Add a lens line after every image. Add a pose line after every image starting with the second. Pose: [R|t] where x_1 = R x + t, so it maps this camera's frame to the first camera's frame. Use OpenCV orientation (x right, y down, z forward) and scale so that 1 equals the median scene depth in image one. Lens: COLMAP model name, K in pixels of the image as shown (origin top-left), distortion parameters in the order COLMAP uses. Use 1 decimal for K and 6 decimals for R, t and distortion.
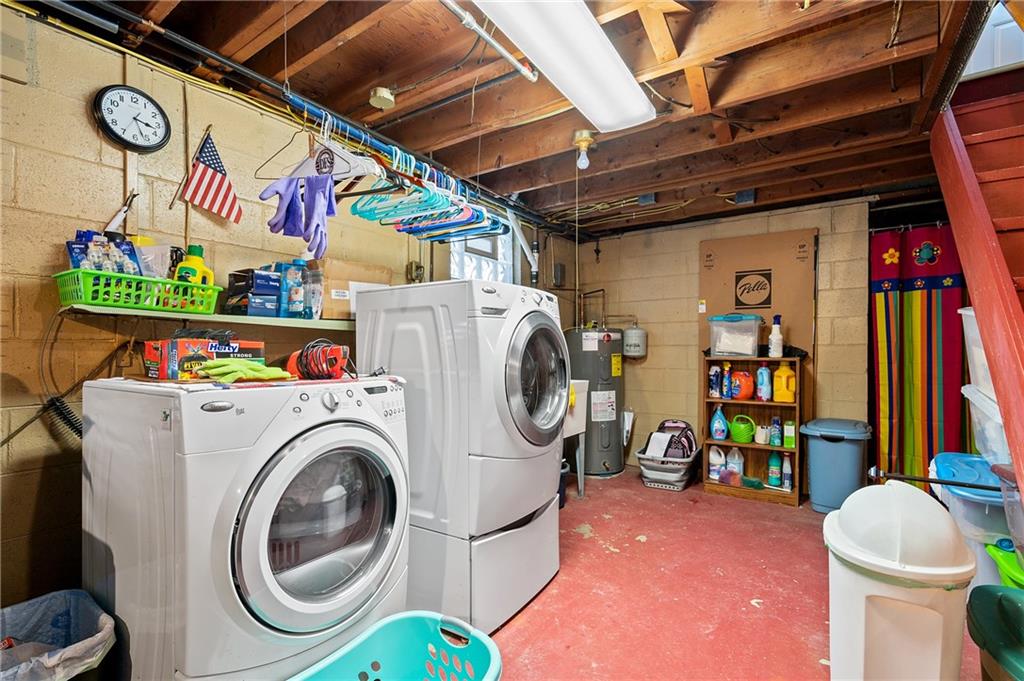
lens RADIAL K [[458.5, 0, 516.1], [0, 458.5, 350.5], [0, 0, 1]] dist [-0.001954, 0.001943]
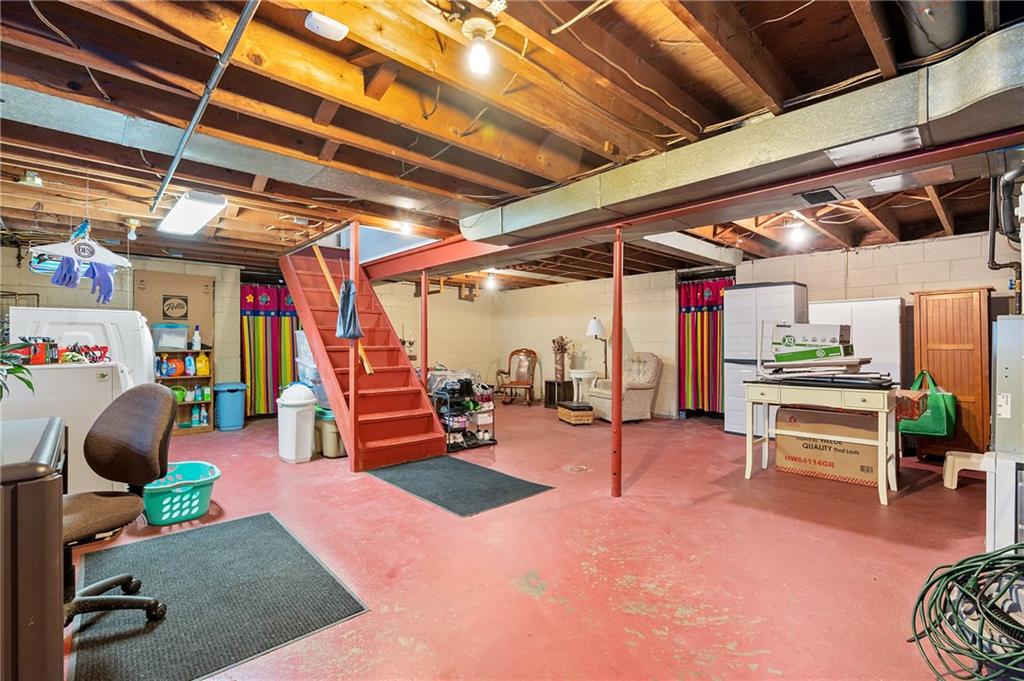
lens RADIAL K [[458.5, 0, 513.2], [0, 458.5, 343.3], [0, 0, 1]] dist [-0.001954, 0.001943]
pose [[0.210182, -0.003030, 0.977658, -0.866862], [0.005904, 0.999981, 0.001830, -0.005714], [-0.977644, 0.005388, 0.210196, -0.523311]]
